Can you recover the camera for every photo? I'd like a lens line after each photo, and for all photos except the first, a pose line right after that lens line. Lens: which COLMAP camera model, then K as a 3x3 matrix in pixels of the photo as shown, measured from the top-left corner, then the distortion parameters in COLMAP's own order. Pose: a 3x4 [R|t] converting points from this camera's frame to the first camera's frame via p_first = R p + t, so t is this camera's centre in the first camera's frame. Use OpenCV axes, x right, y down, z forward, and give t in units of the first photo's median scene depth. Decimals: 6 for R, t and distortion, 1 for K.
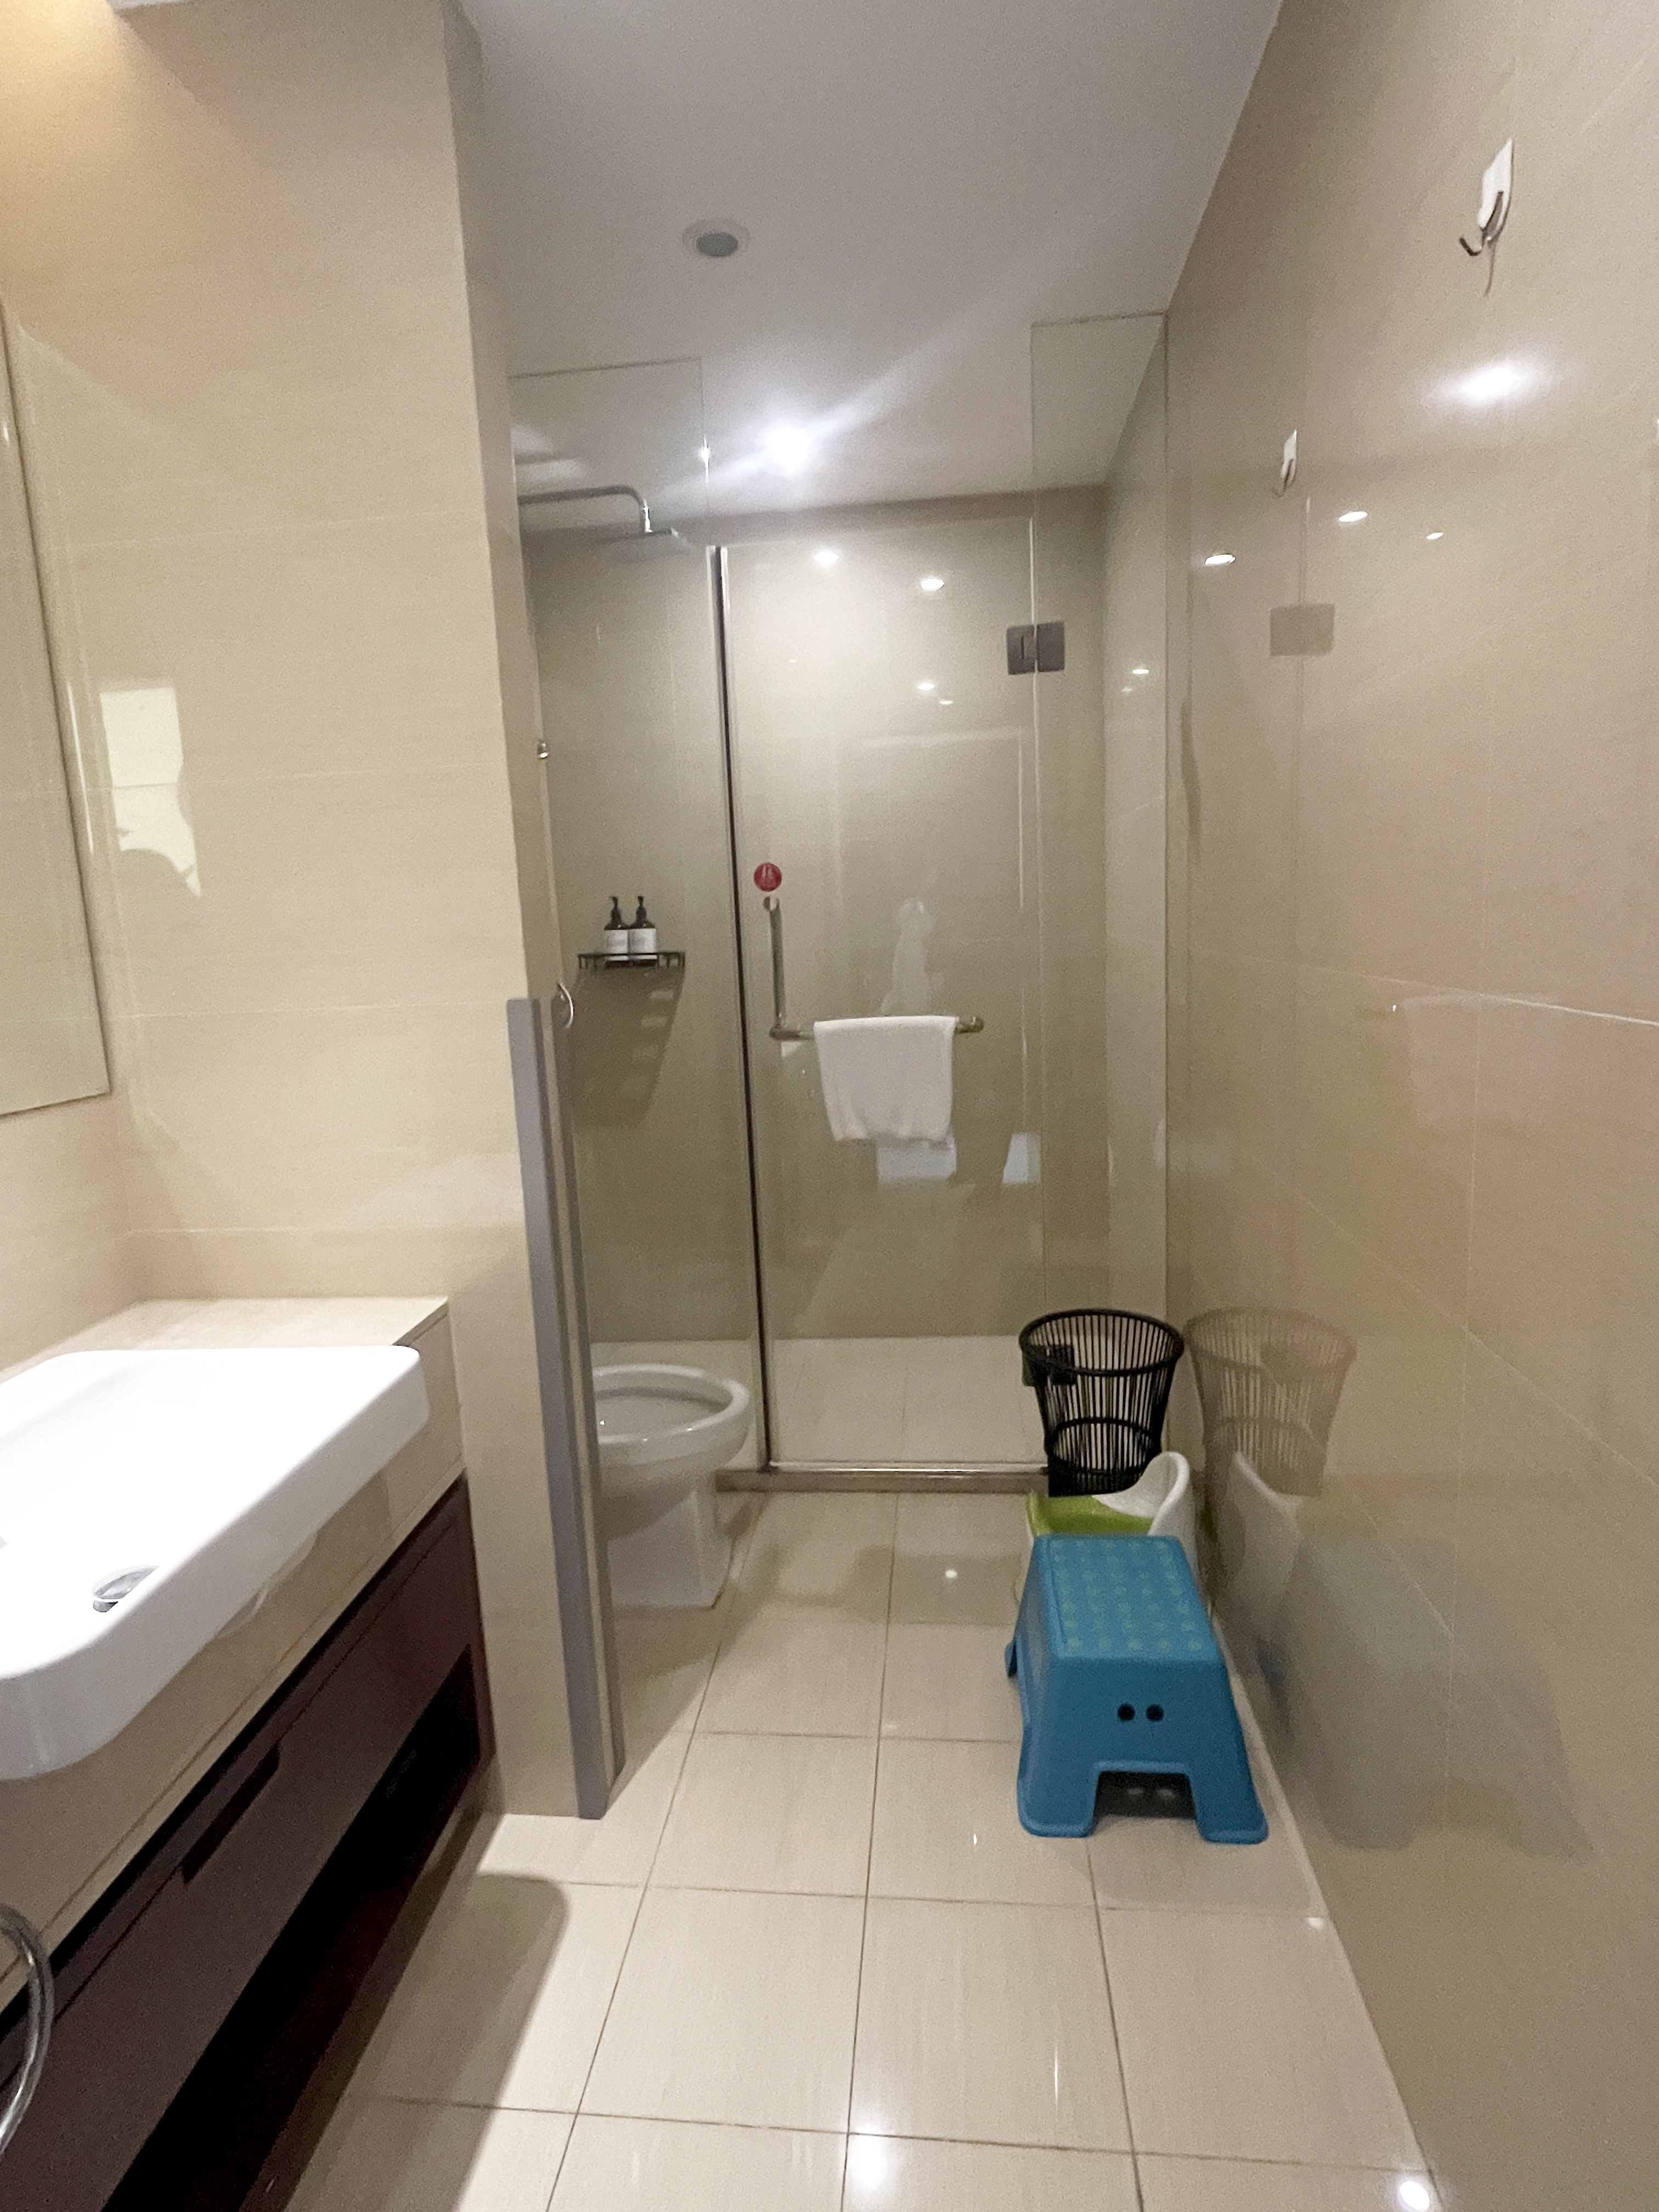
lens RADIAL K [[1188.6, 0, 829.5], [0, 1188.6, 1106.0], [0, 0, 1]] dist [-0.002686, 0.000046]
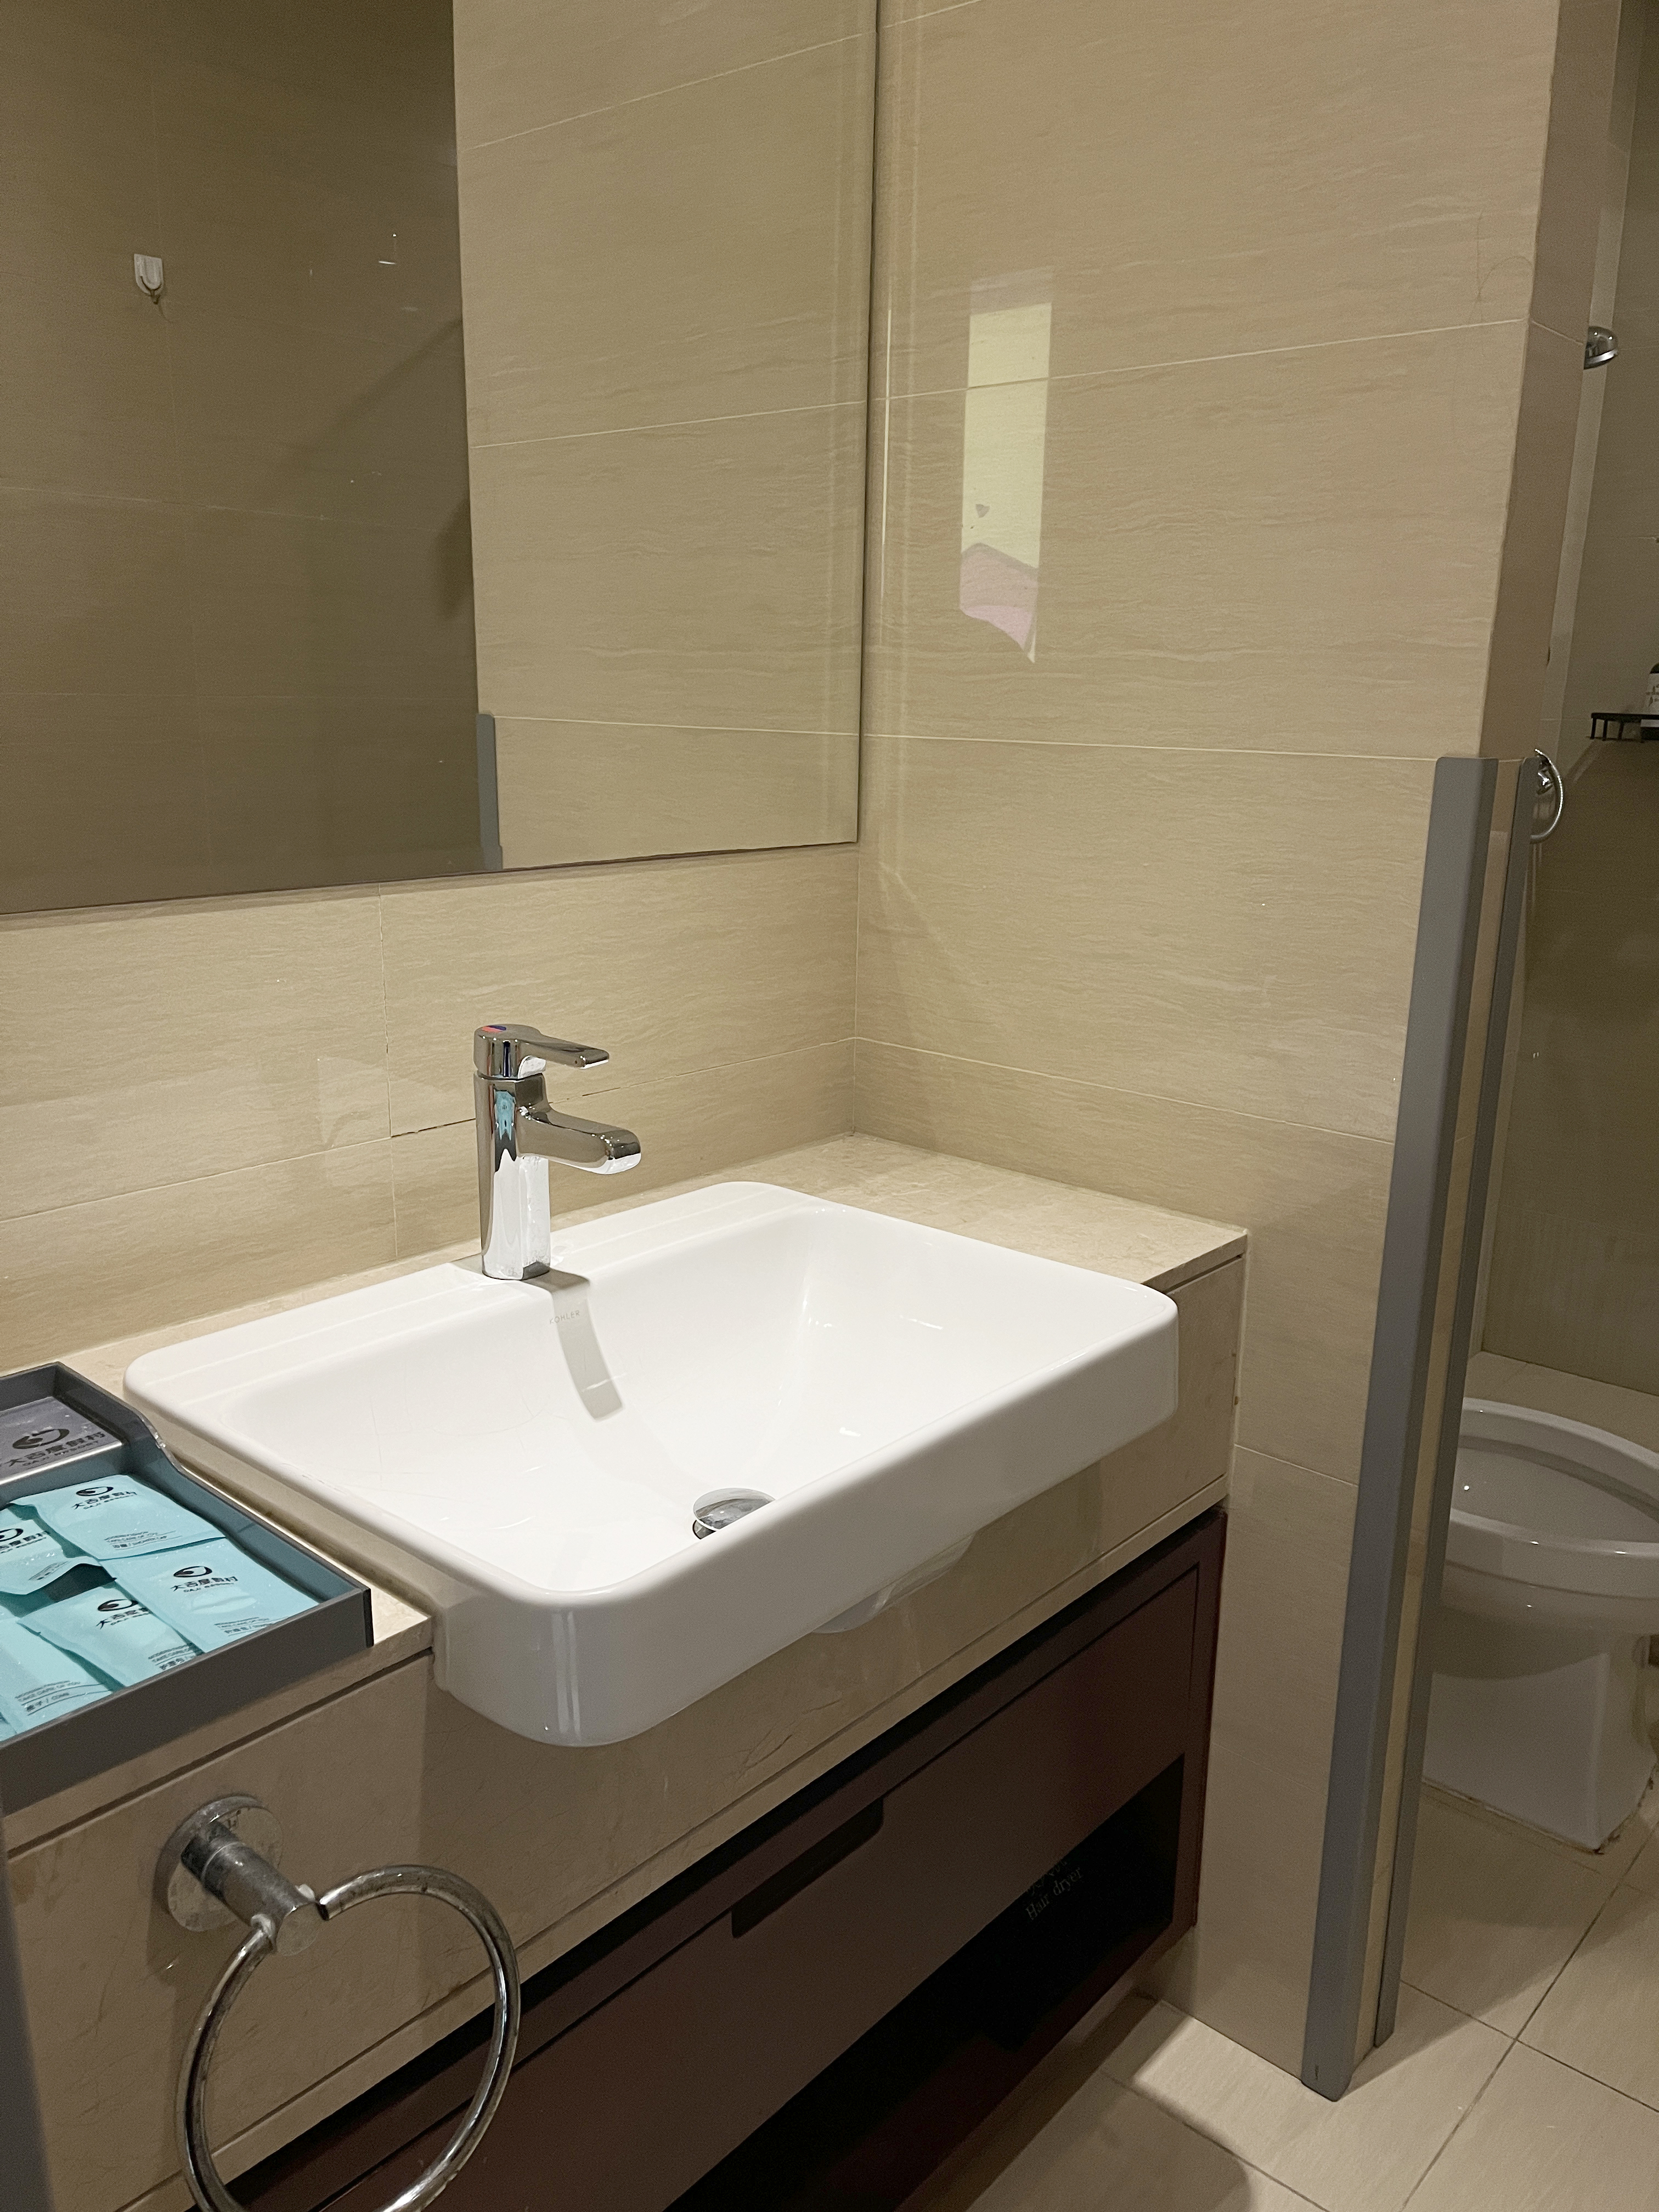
lens RADIAL K [[1704.2, 0, 829.5], [0, 1704.2, 1106.0], [0, 0, 1]] dist [0.043684, -0.035184]
pose [[0.810281, 0.203007, -0.549758, -0.017546], [-0.153309, 0.978845, 0.135494, 0.008668], [0.565634, -0.025505, 0.824262, 0.133925]]
